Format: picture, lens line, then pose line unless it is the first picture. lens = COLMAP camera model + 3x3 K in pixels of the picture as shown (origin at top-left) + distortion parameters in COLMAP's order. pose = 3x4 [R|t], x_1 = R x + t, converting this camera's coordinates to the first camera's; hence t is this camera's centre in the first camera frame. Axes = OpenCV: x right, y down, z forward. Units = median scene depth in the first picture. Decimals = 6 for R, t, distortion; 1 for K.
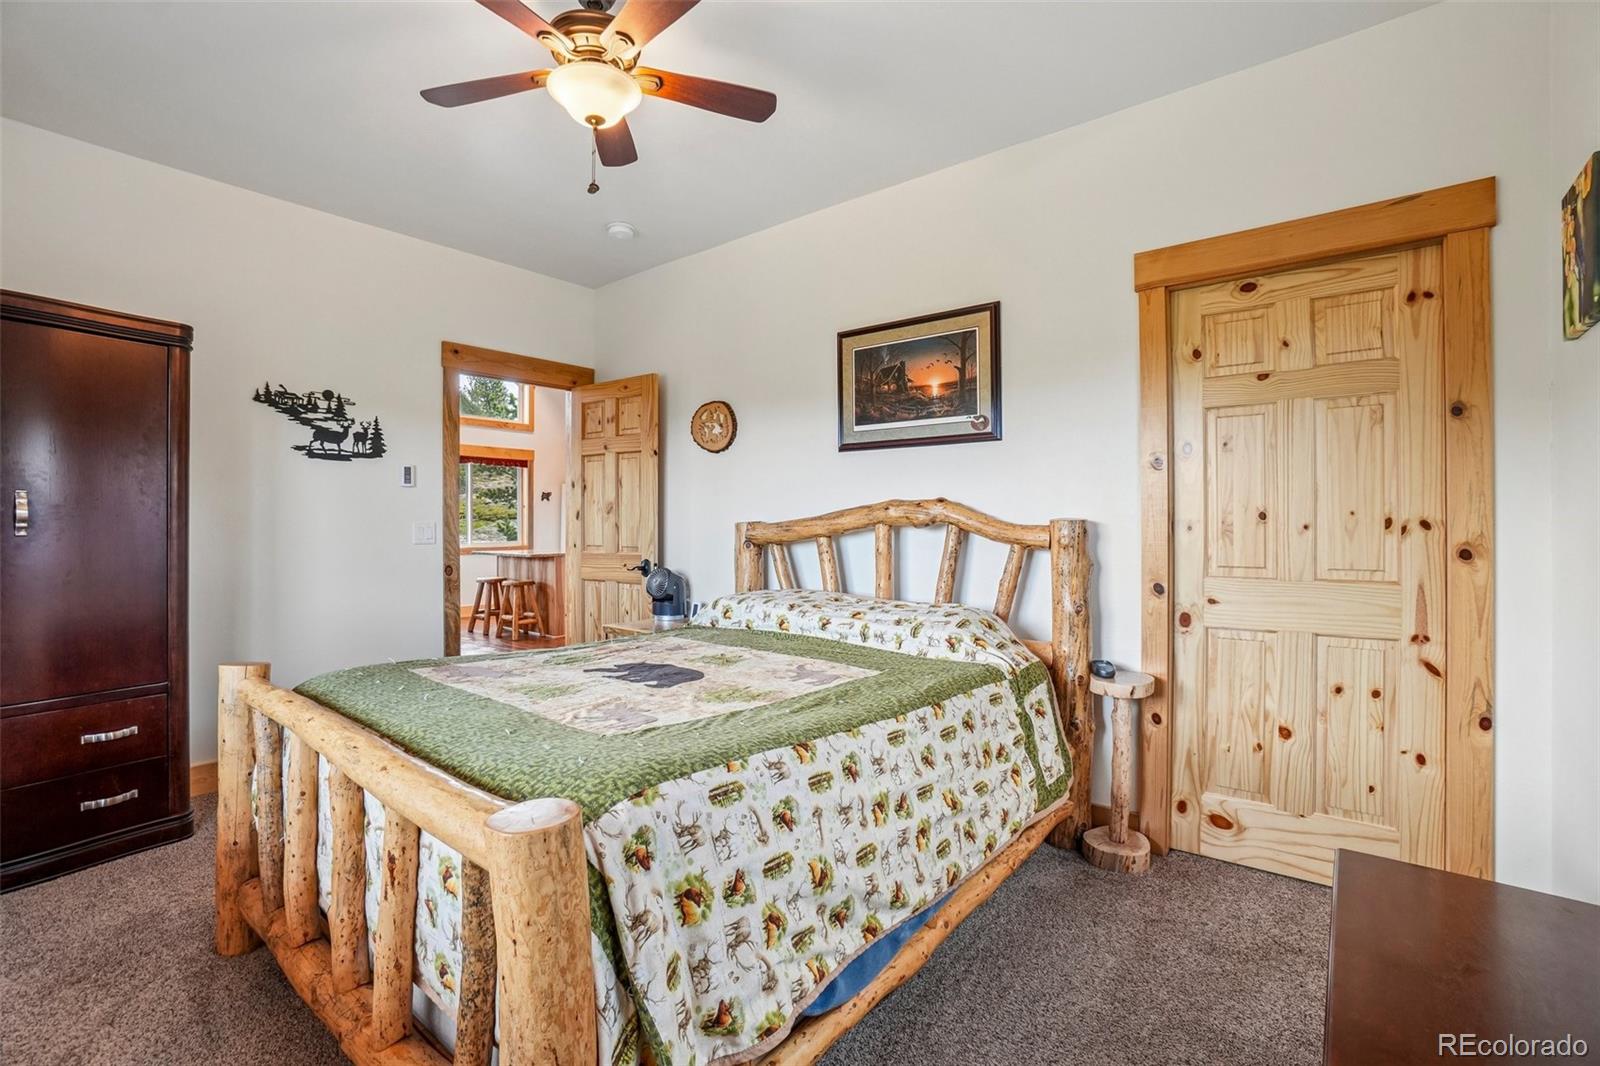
lens RADIAL K [[710.0, 0, 784.7], [0, 710.0, 522.2], [0, 0, 1]] dist [-0.059775, 0.020855]
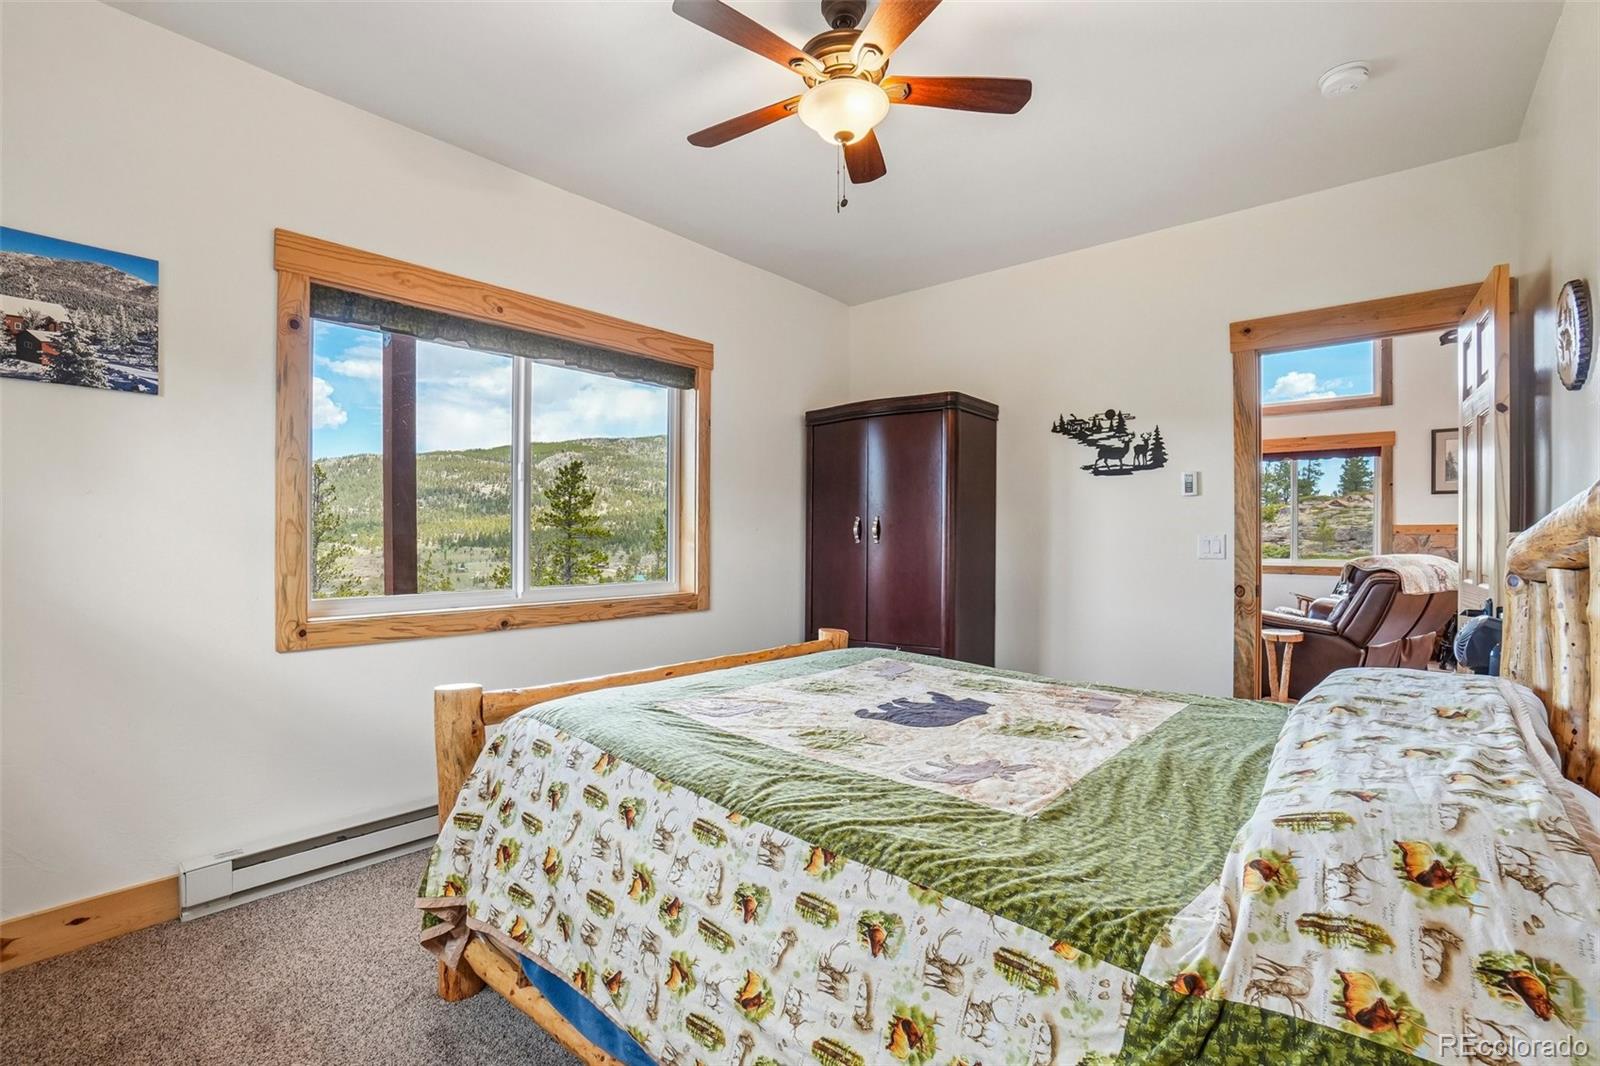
lens RADIAL K [[710.0, 0, 785.7], [0, 710.0, 538.4], [0, 0, 1]] dist [-0.059775, 0.020855]
pose [[-0.016396, 0.004156, -0.999857, 0.420398], [0.001551, 0.999990, 0.004131, 0.000877], [0.999864, -0.001483, -0.016402, 0.523505]]
